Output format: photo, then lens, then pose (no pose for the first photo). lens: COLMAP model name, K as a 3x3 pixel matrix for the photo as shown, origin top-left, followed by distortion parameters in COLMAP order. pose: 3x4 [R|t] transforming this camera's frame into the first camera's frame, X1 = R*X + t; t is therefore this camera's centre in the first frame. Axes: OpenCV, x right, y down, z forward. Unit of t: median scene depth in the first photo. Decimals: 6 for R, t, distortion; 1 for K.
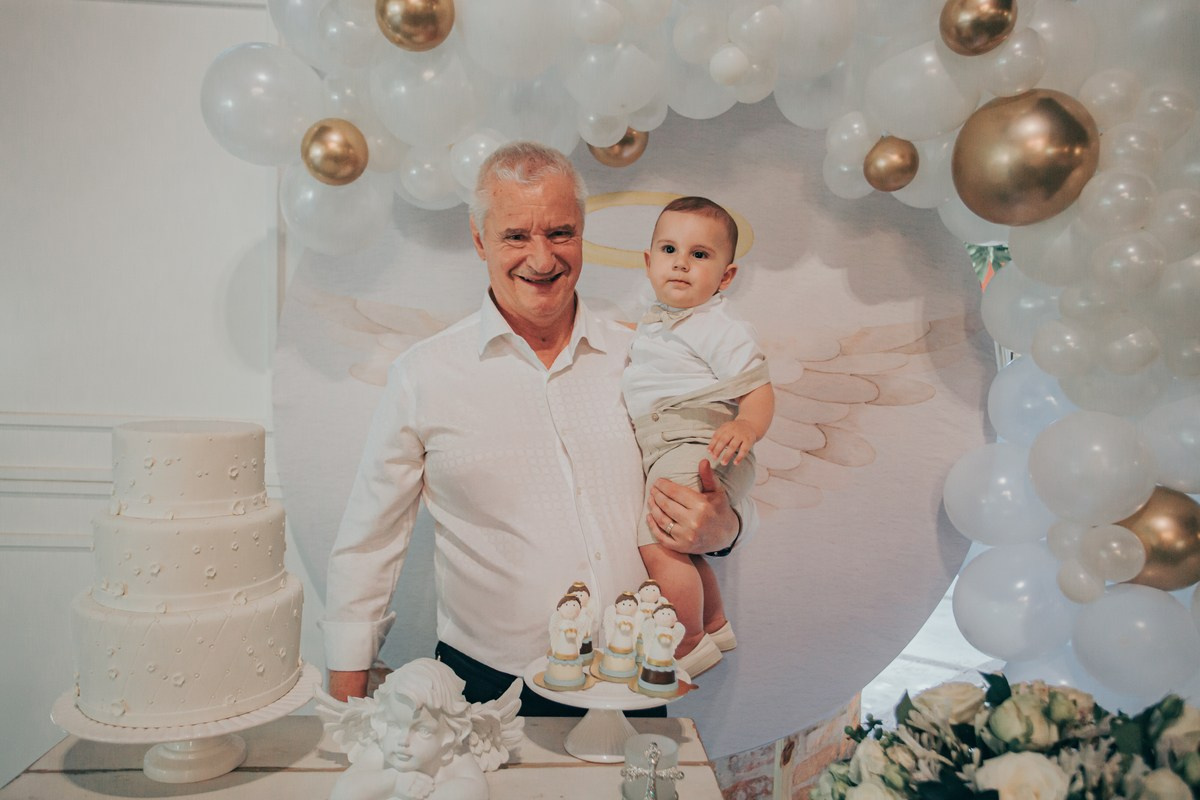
lens RADIAL K [[942.4, 0, 613.8], [0, 942.4, 387.3], [0, 0, 1]] dist [-0.027553, 0.063914]
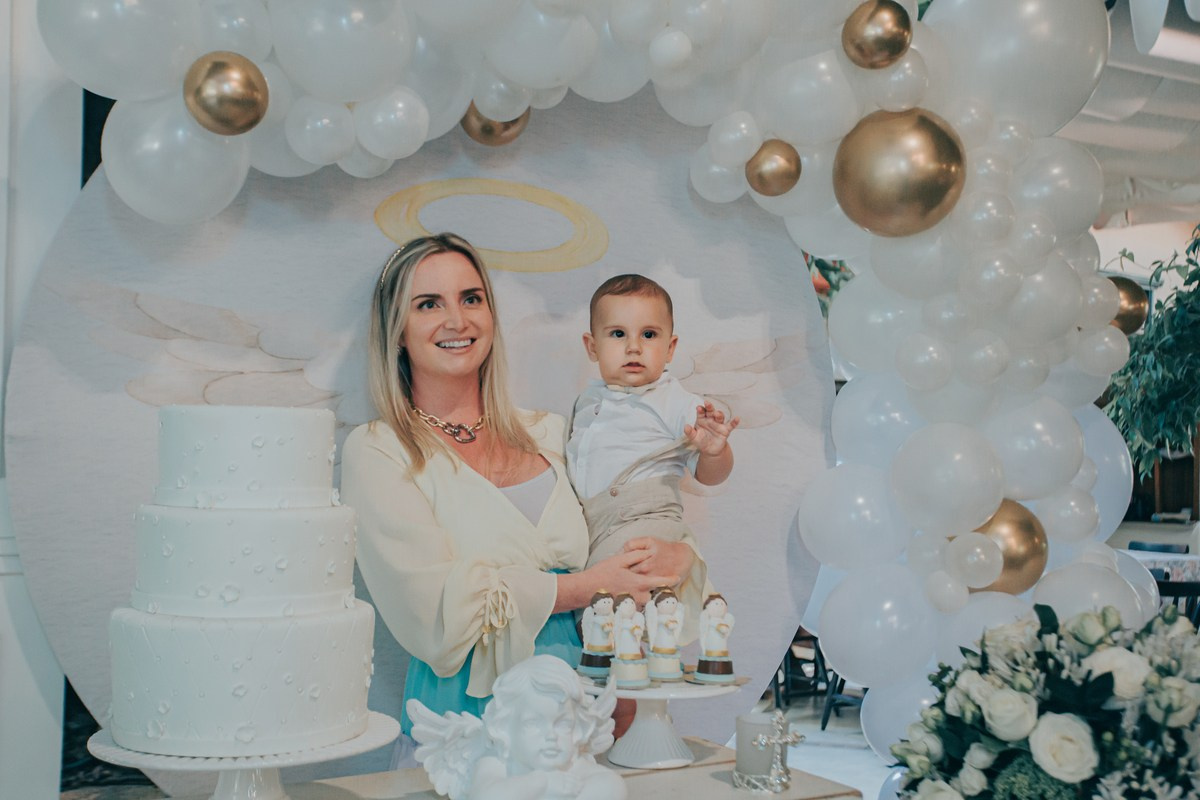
lens RADIAL K [[1462.4, 0, 606.3], [0, 1462.4, 407.9], [0, 0, 1]] dist [0.053219, 0.000000]
pose [[0.873079, 0.001149, 0.487577, -0.646200], [0.035627, 0.997174, -0.066145, 0.111238], [-0.486275, 0.075120, 0.870571, -0.226043]]
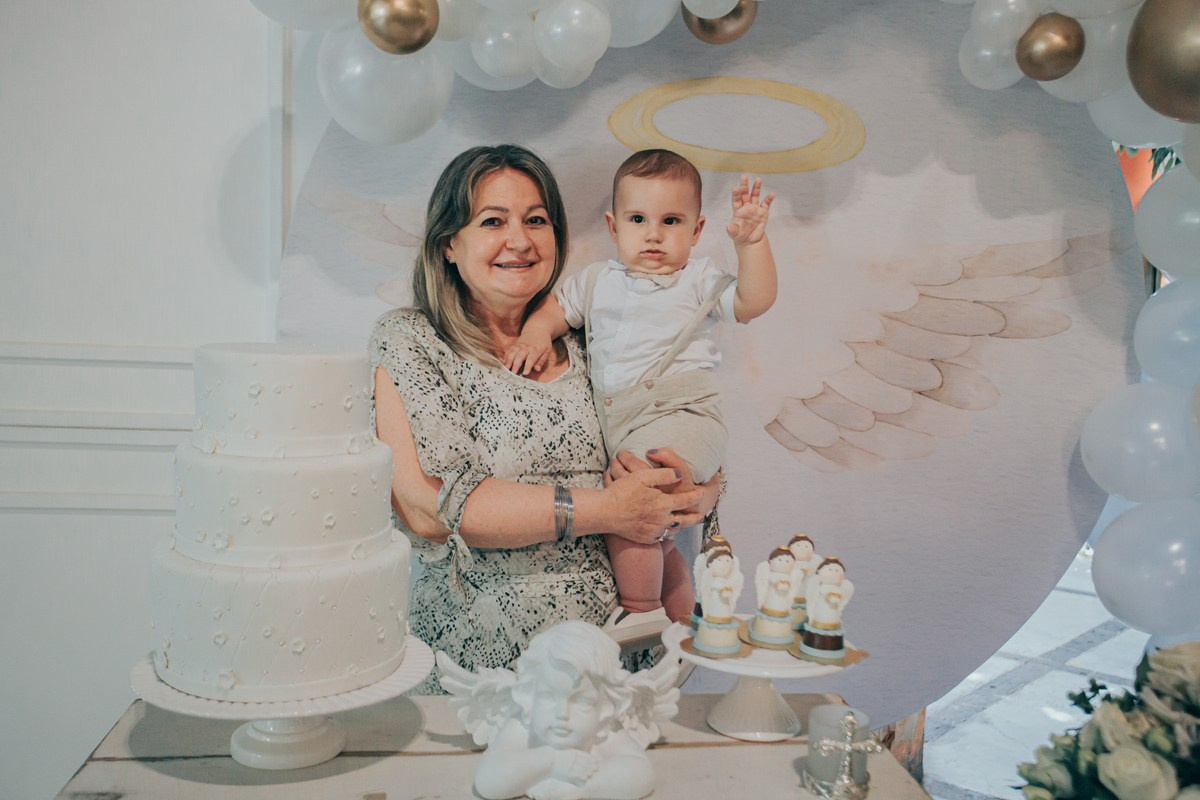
lens RADIAL K [[1180.6, 0, 602.8], [0, 1180.6, 398.4], [0, 0, 1]] dist [0.038271, 0.000000]
pose [[0.997297, 0.005049, 0.073301, -0.196314], [-0.009388, 0.998216, 0.058965, 0.017192], [-0.072872, -0.059494, 0.995565, -0.048678]]
